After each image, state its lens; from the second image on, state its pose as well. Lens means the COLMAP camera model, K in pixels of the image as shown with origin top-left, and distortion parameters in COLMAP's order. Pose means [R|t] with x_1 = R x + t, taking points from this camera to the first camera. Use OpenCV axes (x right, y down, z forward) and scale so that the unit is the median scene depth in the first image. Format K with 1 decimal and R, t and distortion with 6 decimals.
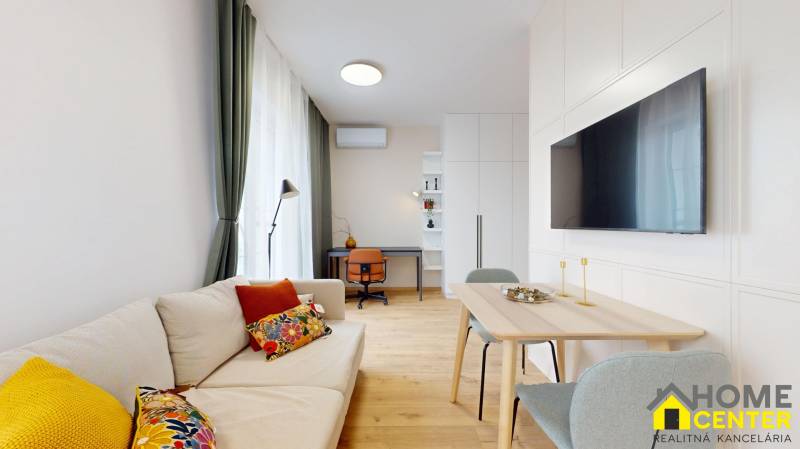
lens RADIAL K [[294.3, 0, 400.0], [0, 294.3, 224.5], [0, 0, 1]] dist [0.000428, 0.000062]
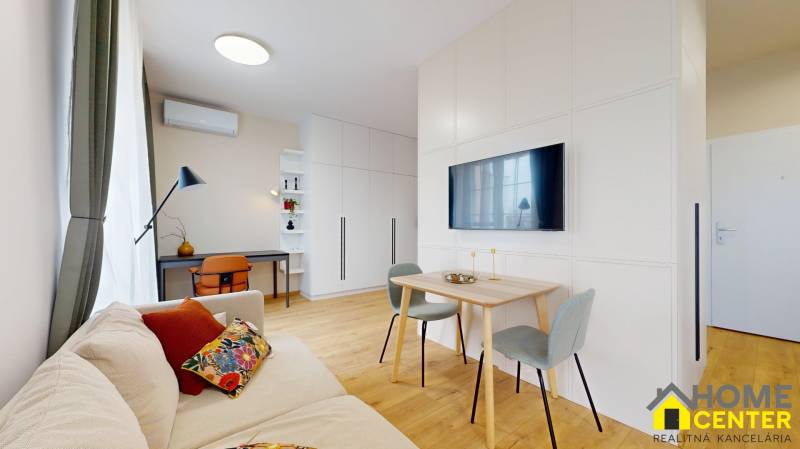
lens RADIAL K [[294.3, 0, 400.0], [0, 294.3, 224.5], [0, 0, 1]] dist [0.000428, 0.000062]
pose [[0.792050, 0.004565, 0.610440, -0.236978], [-0.001431, 0.999983, -0.005621, -0.000010], [-0.610455, 0.003578, 0.792043, 0.039524]]
